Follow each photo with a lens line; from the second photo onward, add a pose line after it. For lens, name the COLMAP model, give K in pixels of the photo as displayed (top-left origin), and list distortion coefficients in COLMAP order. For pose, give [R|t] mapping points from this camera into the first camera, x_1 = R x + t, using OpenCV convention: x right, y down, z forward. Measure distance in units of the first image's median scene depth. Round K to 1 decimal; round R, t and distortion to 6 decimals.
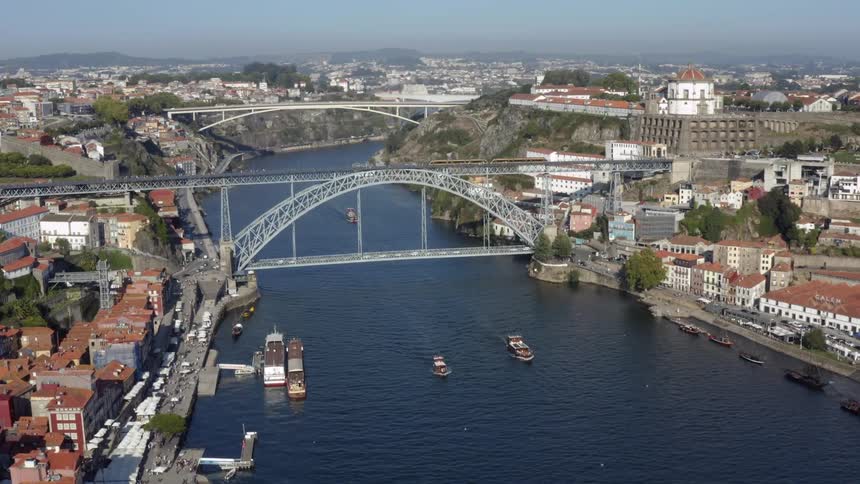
lens RADIAL K [[991.0, 0, 430.0], [0, 991.0, 242.0], [0, 0, 1]] dist [-0.144399, -0.024833]
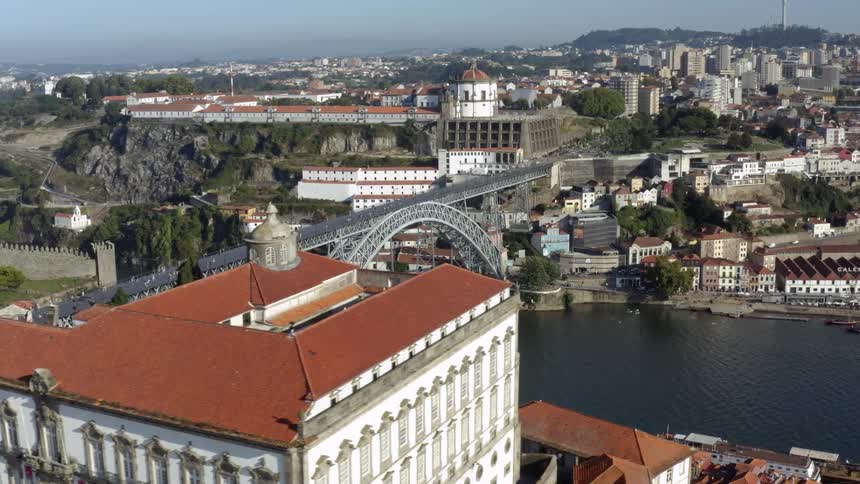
lens RADIAL K [[991.0, 0, 430.0], [0, 991.0, 242.0], [0, 0, 1]] dist [-0.144399, -0.024833]
pose [[0.618461, -0.139631, 0.773311, -0.632505], [0.137878, 0.988102, 0.068145, -0.097762], [-0.773625, 0.064478, 0.630354, 0.522256]]
